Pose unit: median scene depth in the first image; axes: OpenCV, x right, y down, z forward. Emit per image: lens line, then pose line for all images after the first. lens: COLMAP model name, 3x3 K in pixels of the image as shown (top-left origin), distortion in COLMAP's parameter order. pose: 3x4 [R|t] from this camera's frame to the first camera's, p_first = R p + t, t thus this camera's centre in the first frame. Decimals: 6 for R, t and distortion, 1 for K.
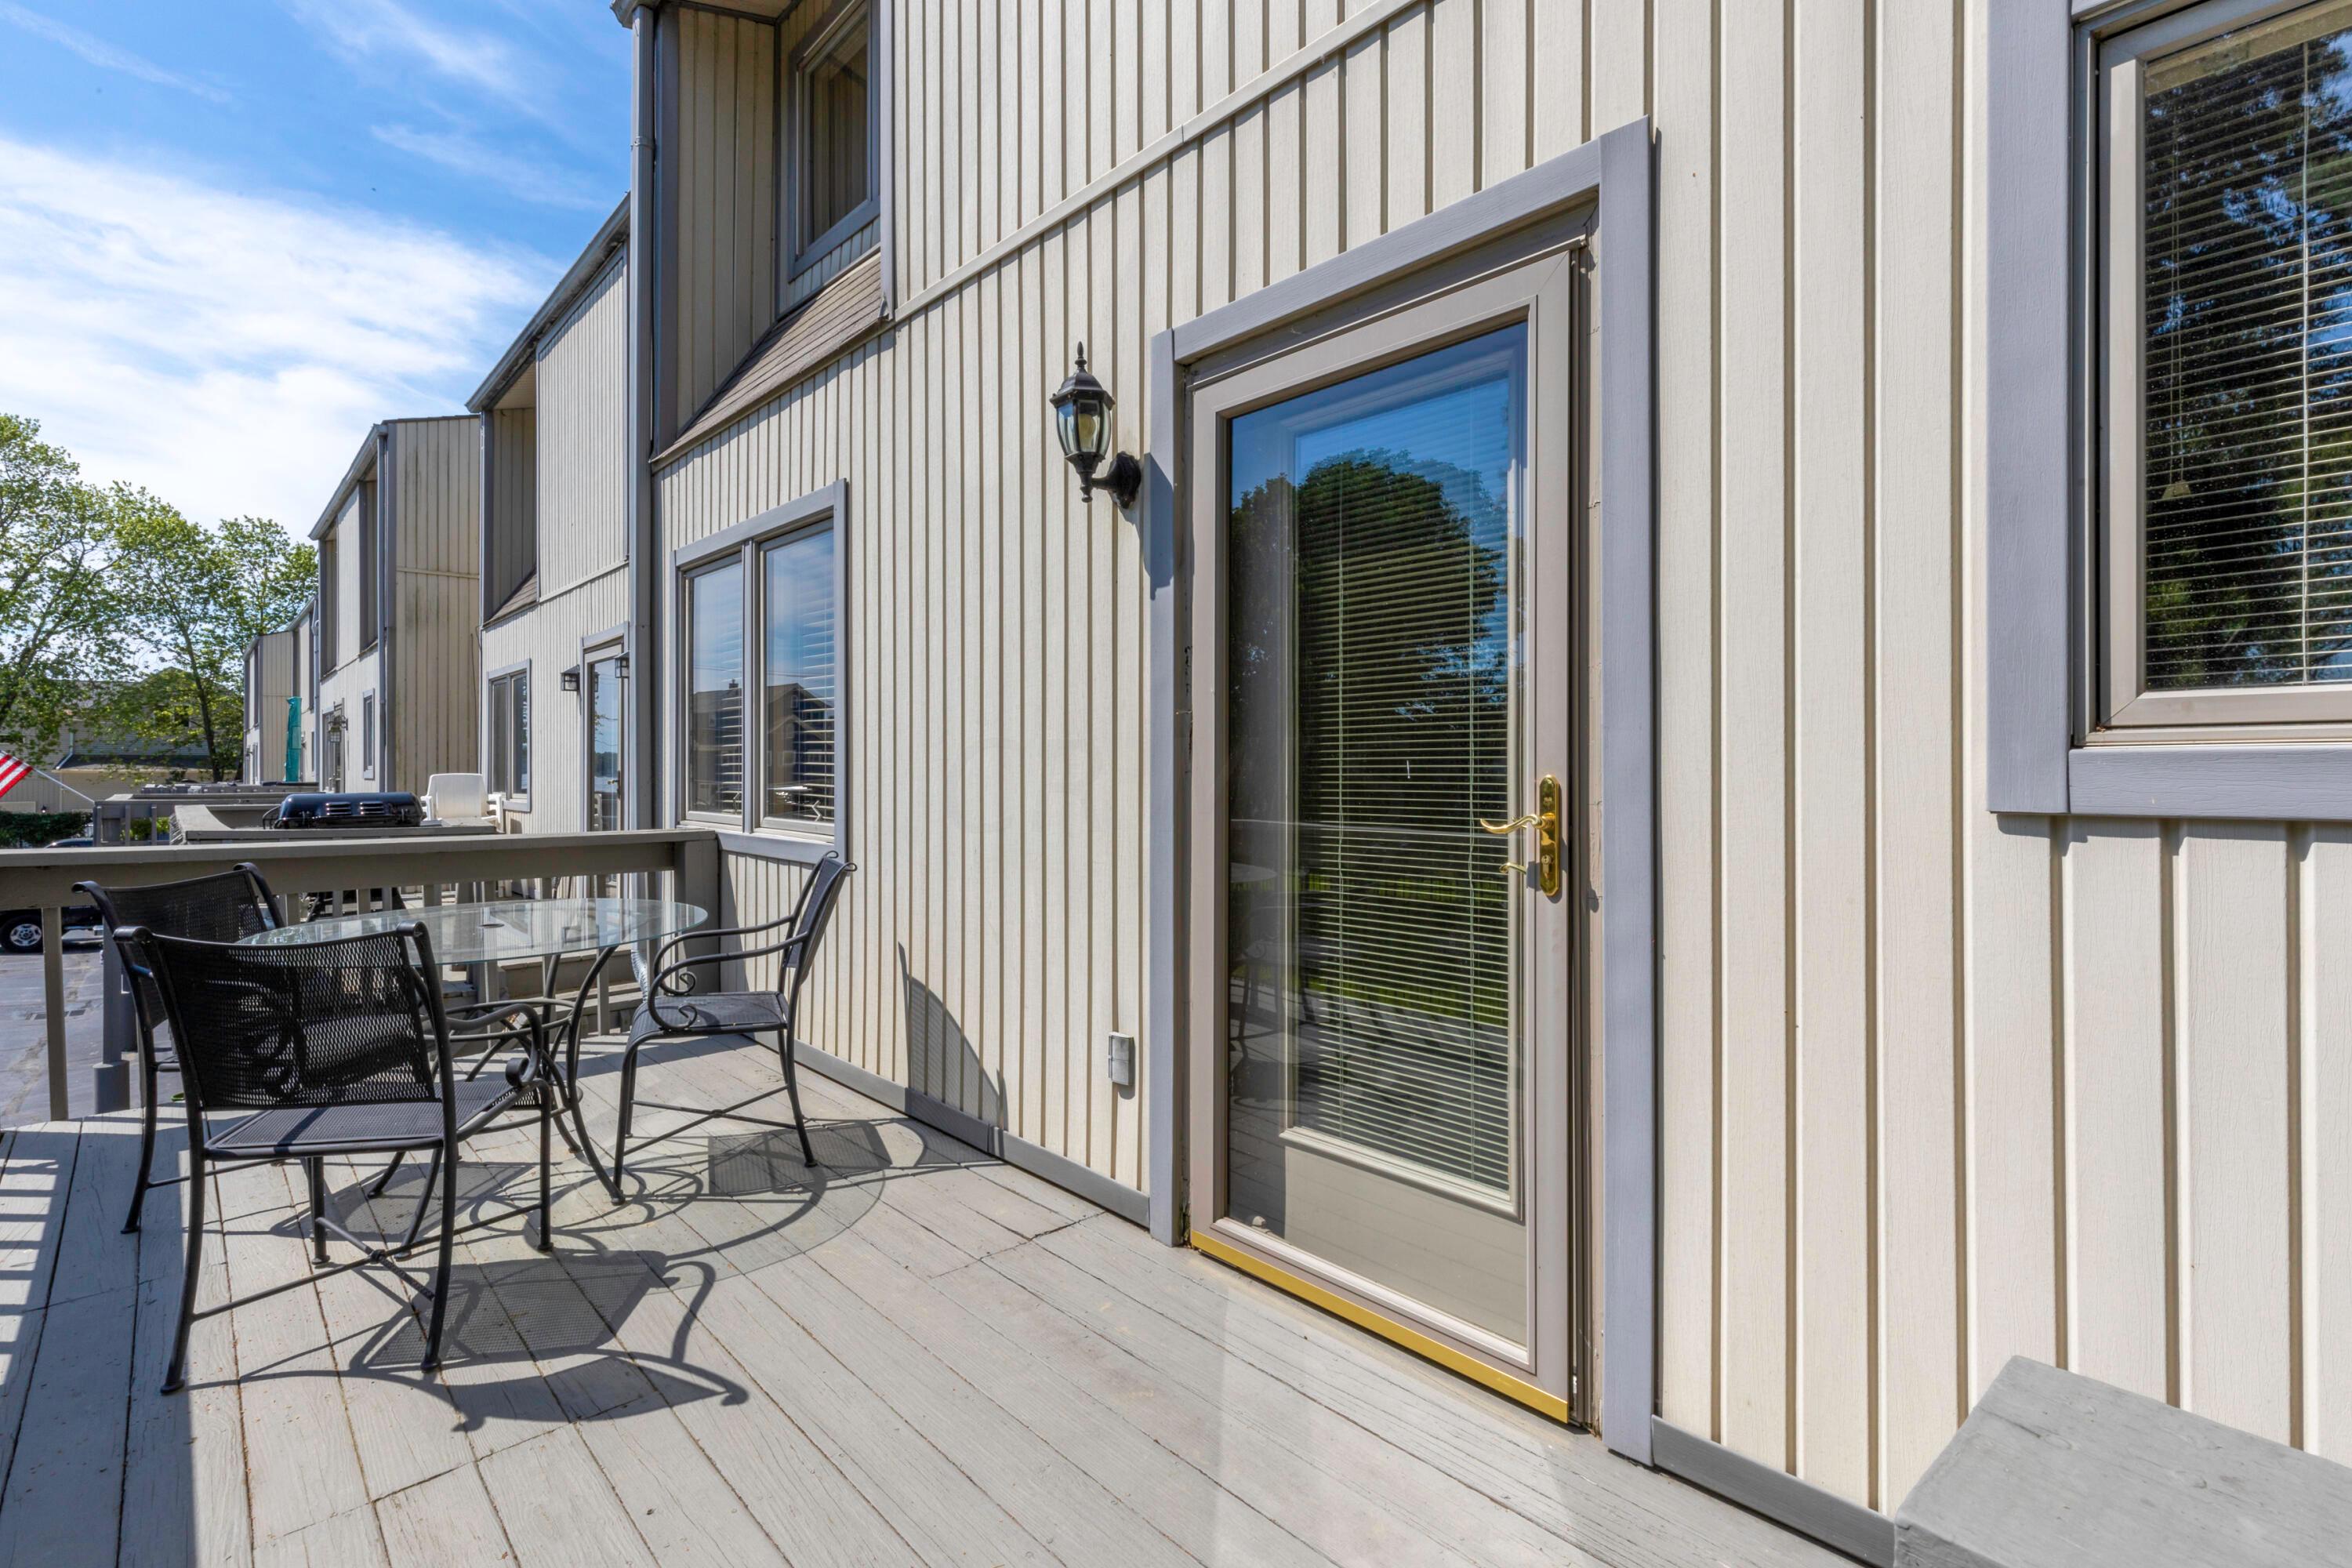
lens RADIAL K [[1049.4, 0, 1154.5], [0, 1049.4, 775.3], [0, 0, 1]] dist [0.004481, 0.000264]
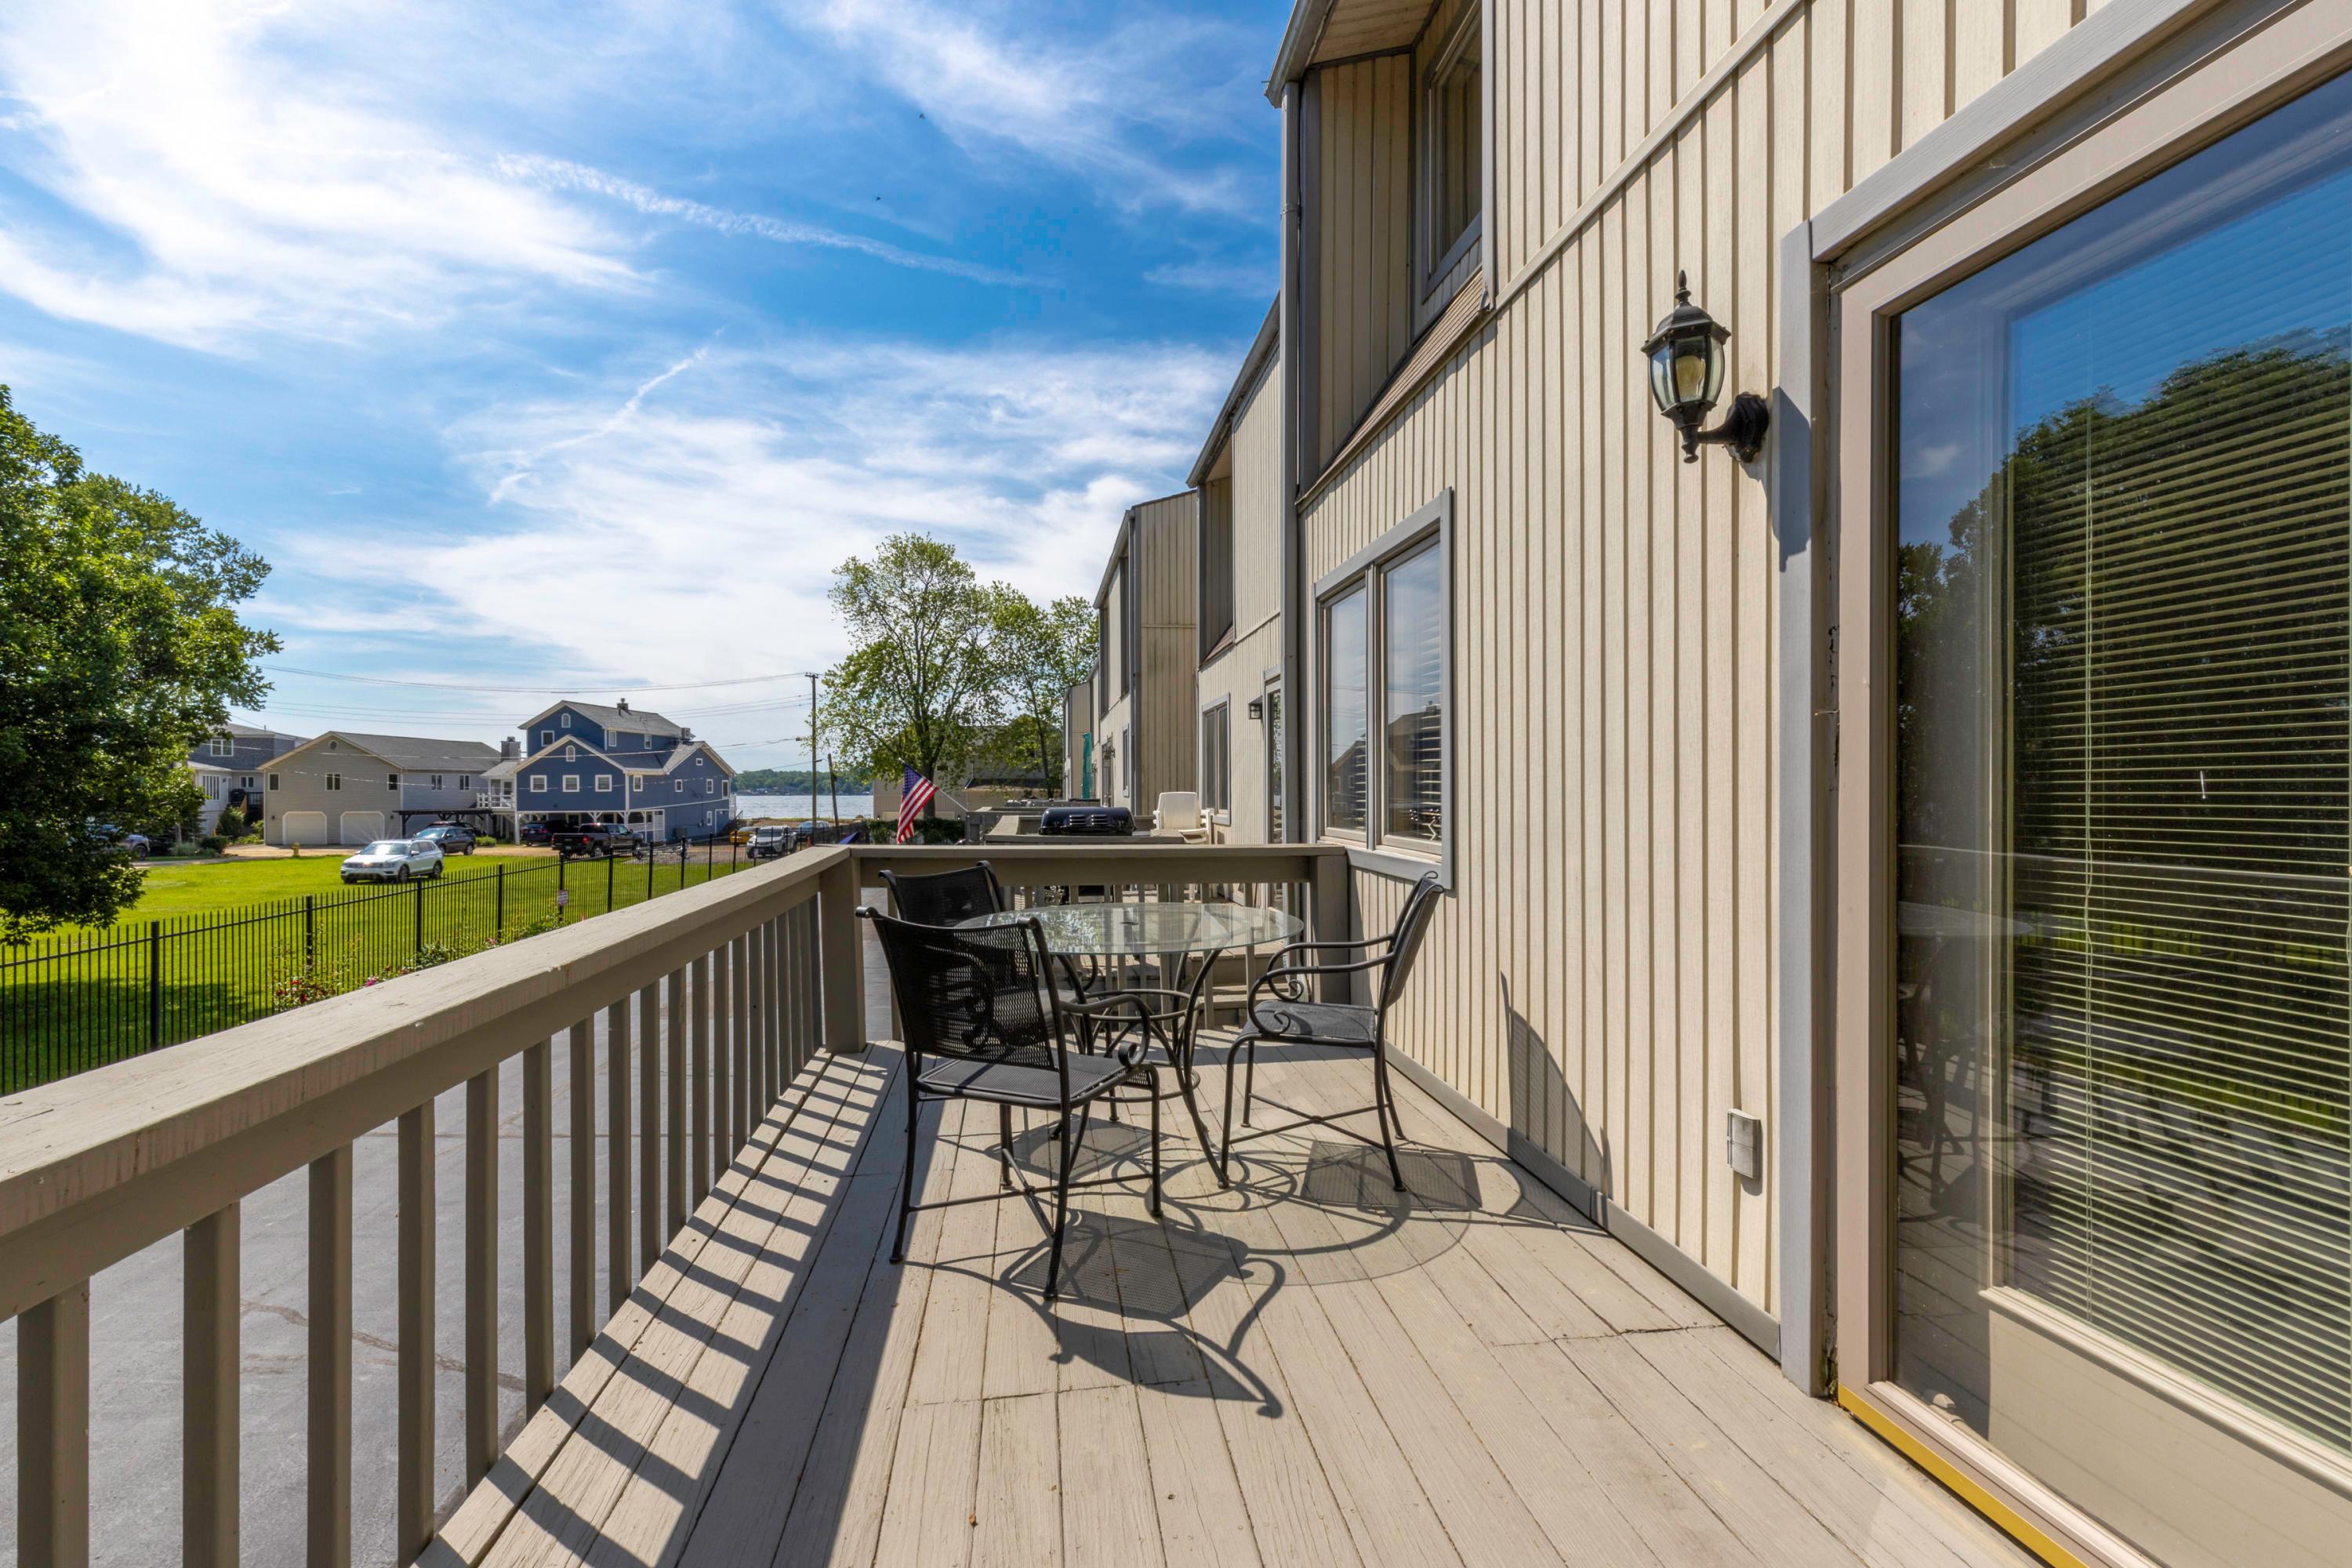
lens RADIAL K [[1049.4, 0, 1187.6], [0, 1049.4, 797.0], [0, 0, 1]] dist [0.004481, 0.000264]
pose [[0.824635, 0.002637, -0.565660, 0.065977], [-0.001251, 0.999995, 0.002838, 0.000937], [0.565665, -0.001632, 0.824634, 0.079686]]
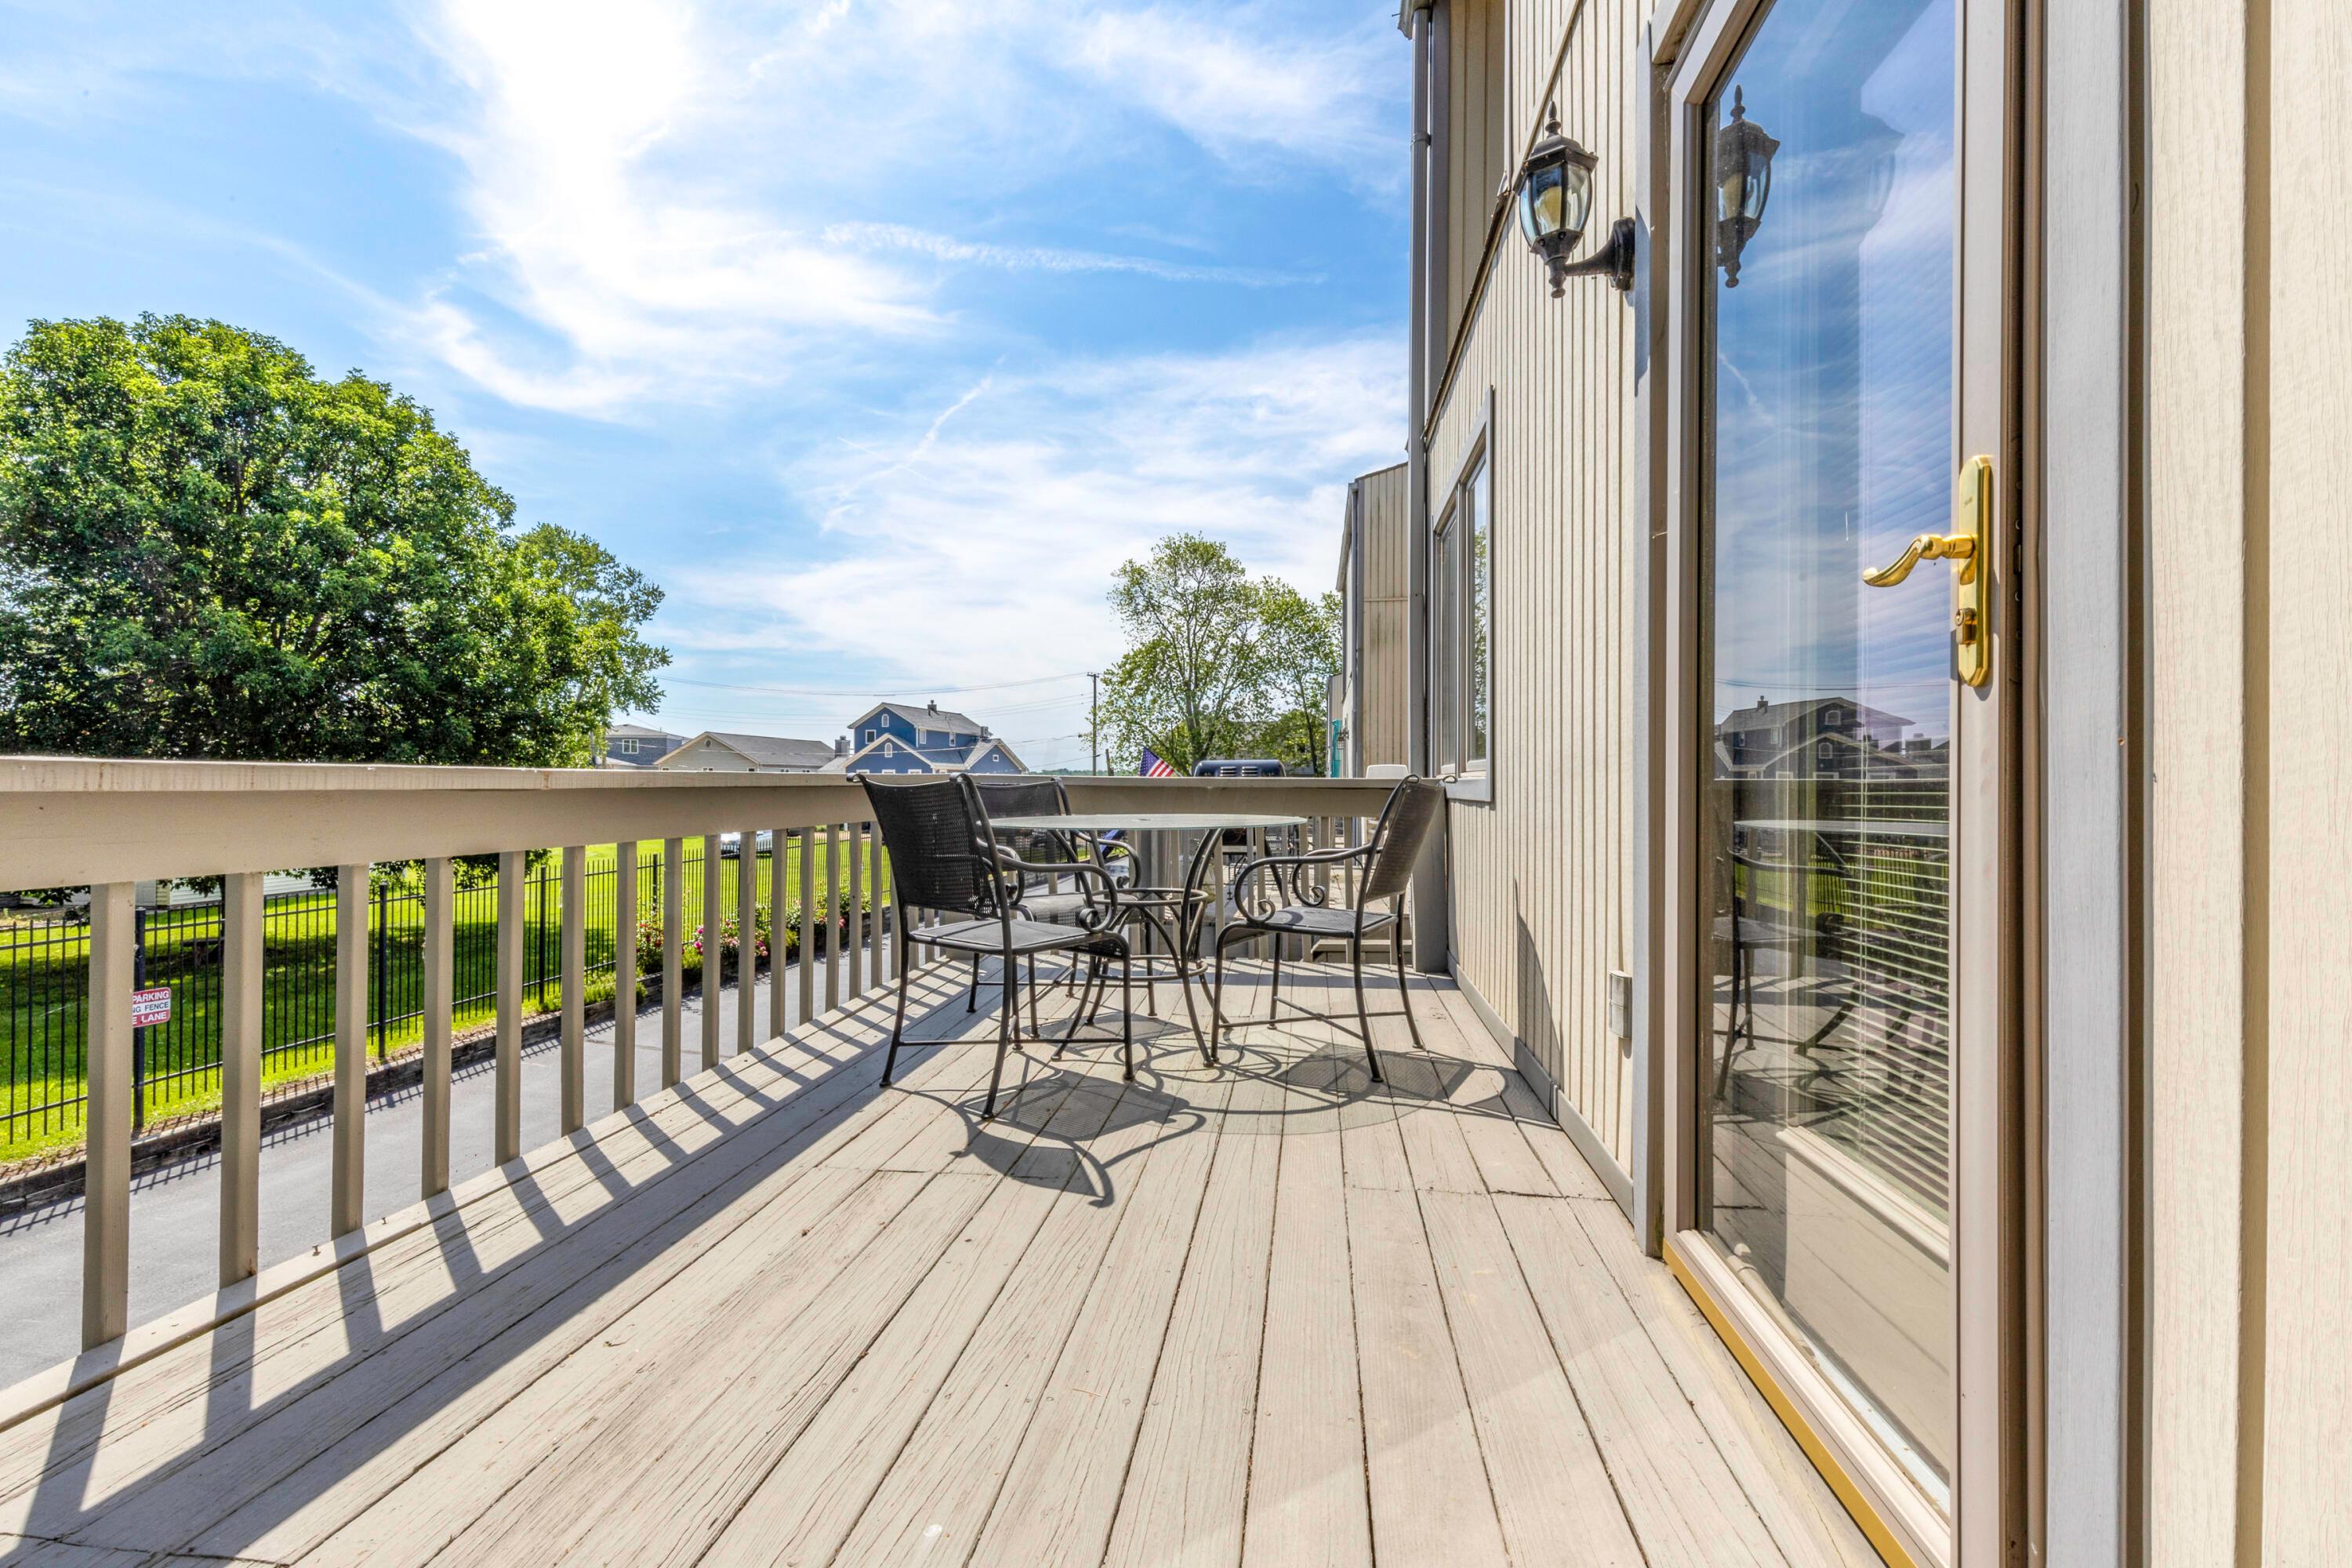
lens RADIAL K [[1049.4, 0, 1174.5], [0, 1049.4, 790.5], [0, 0, 1]] dist [0.004481, 0.000264]
pose [[0.636842, 0.000545, -0.770994, 0.317542], [-0.002703, 0.999995, -0.001526, 0.102191], [0.770989, 0.003055, 0.636841, 0.227447]]
